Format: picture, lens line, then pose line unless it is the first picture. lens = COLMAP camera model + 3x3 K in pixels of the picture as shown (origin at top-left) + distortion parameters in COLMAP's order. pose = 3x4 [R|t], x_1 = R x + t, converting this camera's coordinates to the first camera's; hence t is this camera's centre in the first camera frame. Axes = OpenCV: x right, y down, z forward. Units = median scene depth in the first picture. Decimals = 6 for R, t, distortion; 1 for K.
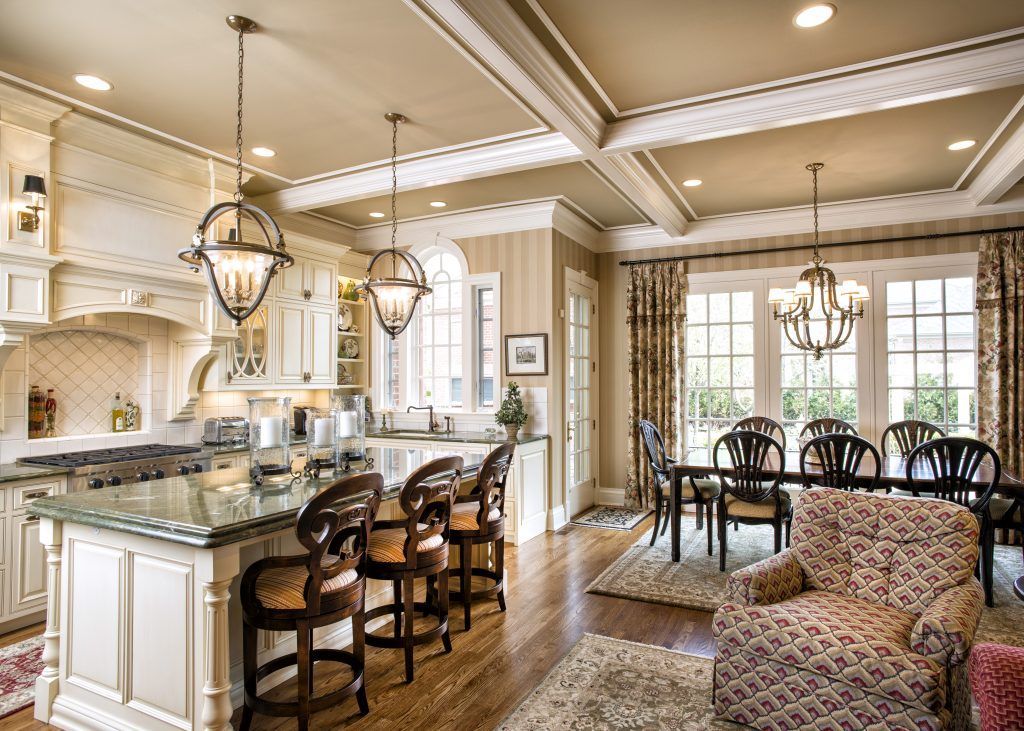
lens RADIAL K [[566.7, 0, 529.6], [0, 566.7, 383.9], [0, 0, 1]] dist [-0.047857, 0.015405]
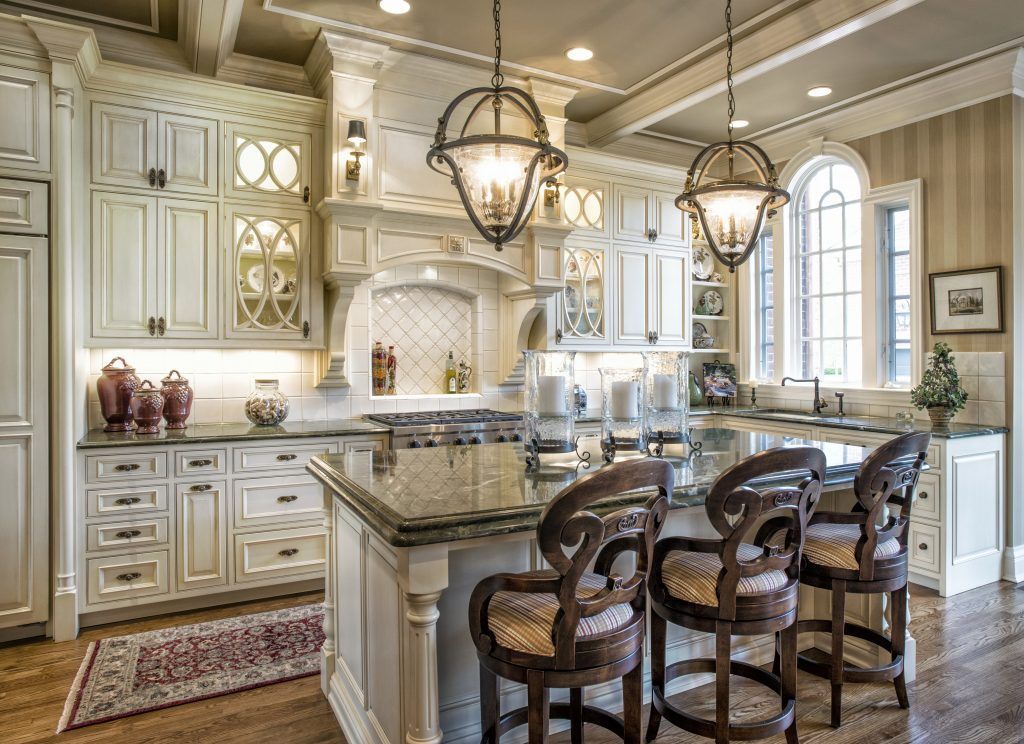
lens RADIAL K [[666.3, 0, 551.4], [0, 666.3, 351.8], [0, 0, 1]] dist [-0.045614, 0.017556]
pose [[0.831633, 0.007757, -0.555272, 0.021787], [-0.011951, 0.999921, -0.003930, 0.019055], [0.555197, 0.009905, 0.831660, 0.159783]]
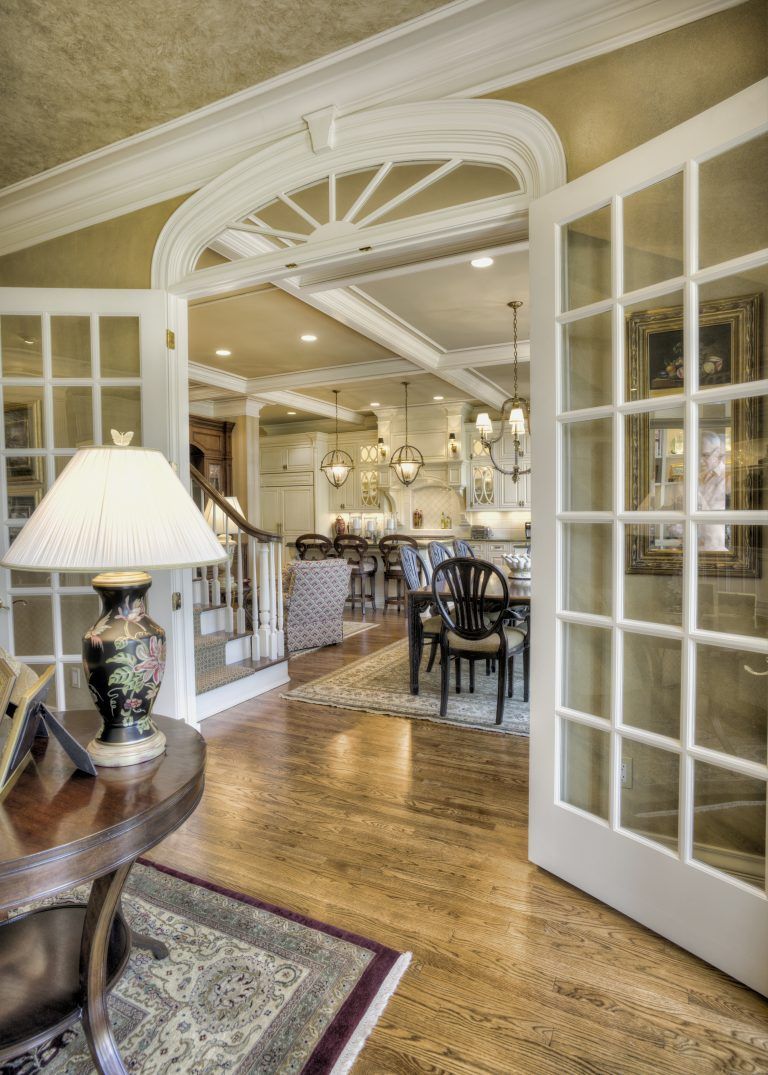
lens RADIAL K [[585.8, 0, 382.7], [0, 585.8, 528.2], [0, 0, 1]] dist [-0.031387, 0.019316]
pose [[-0.004096, 0.031674, -0.999490, 1.717242], [0.004828, 0.999487, 0.031654, 0.004499], [0.999980, -0.004696, -0.004247, 0.763811]]
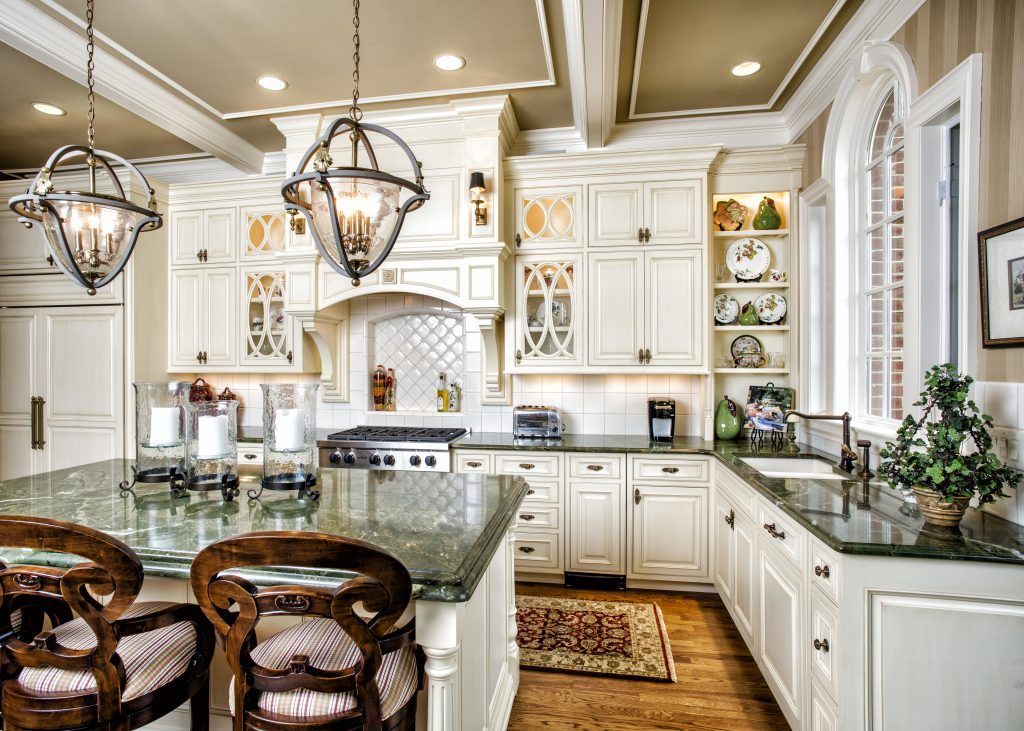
lens RADIAL K [[566.7, 0, 493.9], [0, 566.7, 364.4], [0, 0, 1]] dist [-0.047857, 0.015405]
pose [[0.265037, 0.005359, -0.964223, 0.283940], [-0.003667, 0.999983, 0.004550, -0.004547], [0.964231, 0.002330, 0.265052, 0.823442]]
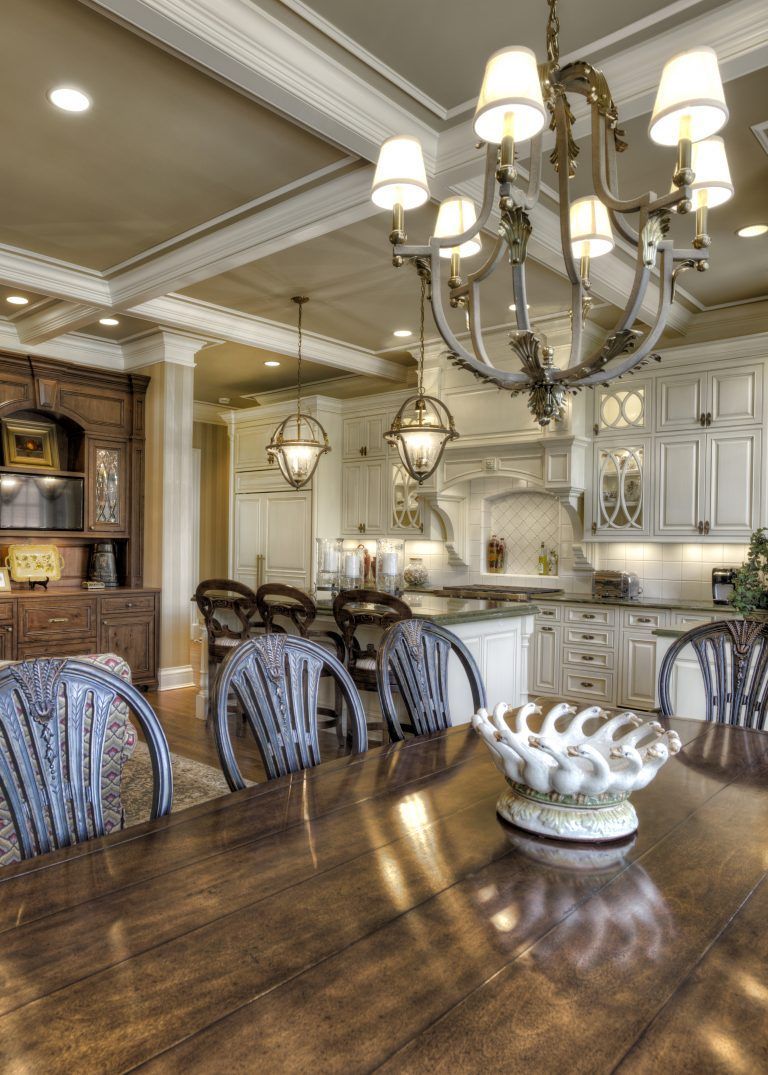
lens RADIAL K [[736.8, 0, 325.5], [0, 736.8, 554.7], [0, 0, 1]] dist [-0.053528, -0.000292]
pose [[-0.300588, 0.019634, -0.953552, 0.906667], [-0.014850, 0.999571, 0.025263, 0.010523], [0.953639, 0.021754, -0.300167, 1.034631]]
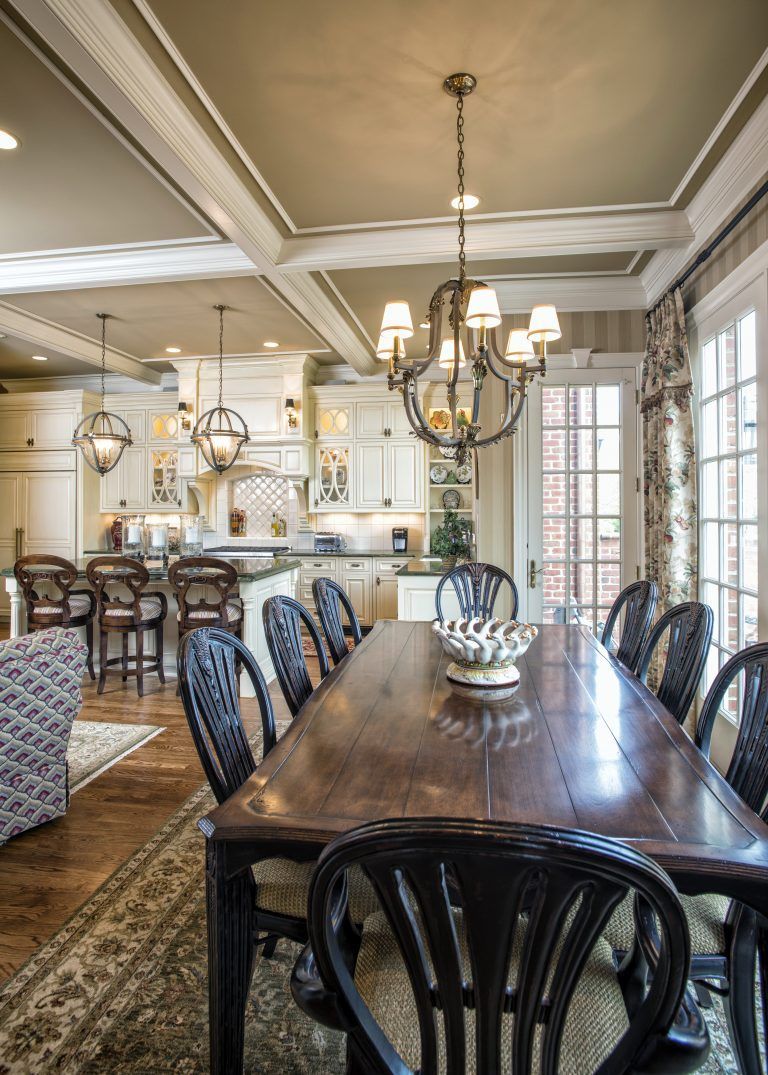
lens RADIAL K [[594.9, 0, 380.0], [0, 594.9, 495.2], [0, 0, 1]] dist [-0.047857, 0.015405]
pose [[0.287452, -0.012155, -0.957718, 1.027931], [-0.001591, 0.999912, -0.013168, -0.013032], [0.957794, 0.005309, 0.287407, 0.801573]]
